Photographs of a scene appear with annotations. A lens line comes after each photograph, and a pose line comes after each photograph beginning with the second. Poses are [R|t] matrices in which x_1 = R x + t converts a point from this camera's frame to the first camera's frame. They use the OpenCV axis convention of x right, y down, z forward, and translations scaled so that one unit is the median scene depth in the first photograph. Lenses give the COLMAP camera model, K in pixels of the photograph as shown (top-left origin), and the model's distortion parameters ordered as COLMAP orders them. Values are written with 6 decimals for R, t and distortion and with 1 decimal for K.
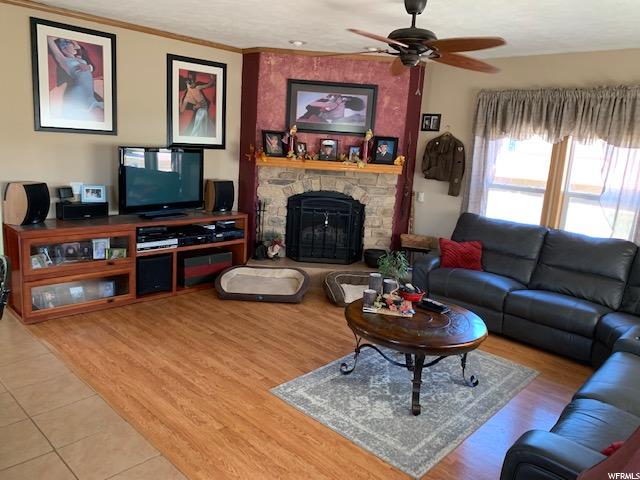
lens RADIAL K [[487.0, 0, 321.3], [0, 487.0, 239.8], [0, 0, 1]] dist [0.003830, -0.004255]
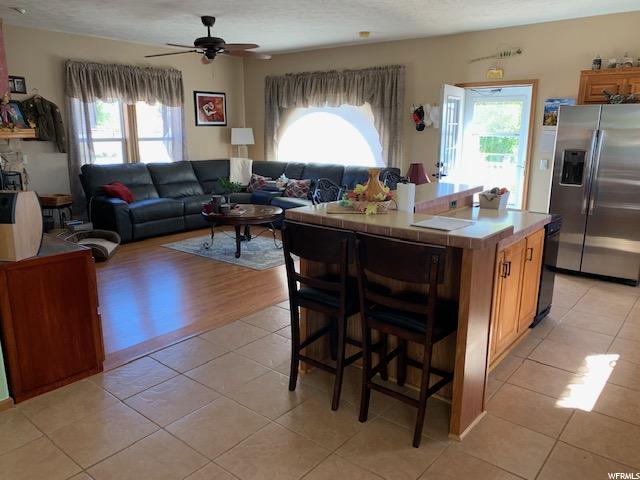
lens RADIAL K [[487.0, 0, 318.4], [0, 487.0, 239.8], [0, 0, 1]] dist [0.003830, -0.004255]
pose [[-0.059201, -0.281389, 0.957766, -1.050426], [0.191616, 0.938404, 0.287544, -0.129339], [-0.979683, 0.200546, -0.001636, 0.533661]]
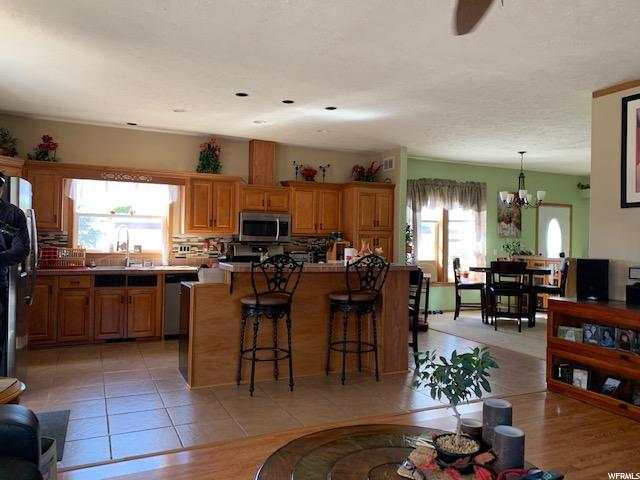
lens RADIAL K [[487.0, 0, 322.9], [0, 487.0, 241.1], [0, 0, 1]] dist [0.003830, -0.004255]
pose [[-0.355202, -0.068156, -0.932302, 0.493896], [-0.220943, 0.975202, 0.012886, -0.038391], [0.908304, 0.210563, -0.361452, 0.777772]]
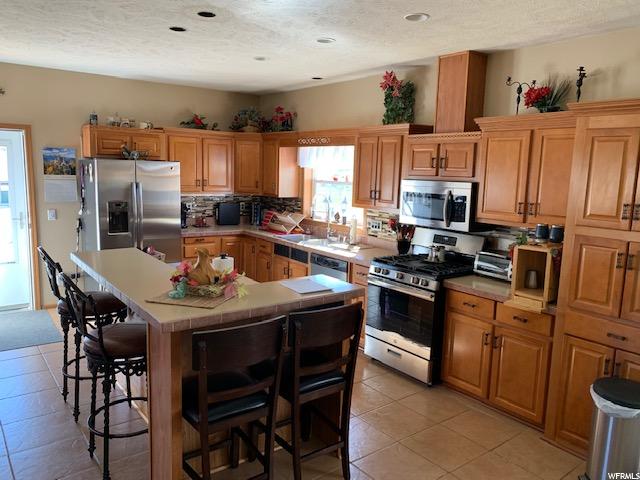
lens RADIAL K [[487.0, 0, 319.3], [0, 487.0, 240.0], [0, 0, 1]] dist [0.003830, -0.004255]
pose [[-0.977646, -0.115864, 0.175452, -0.641044], [-0.049325, 0.937563, 0.344300, -0.233573], [-0.204390, 0.327950, -0.922320, 0.946157]]
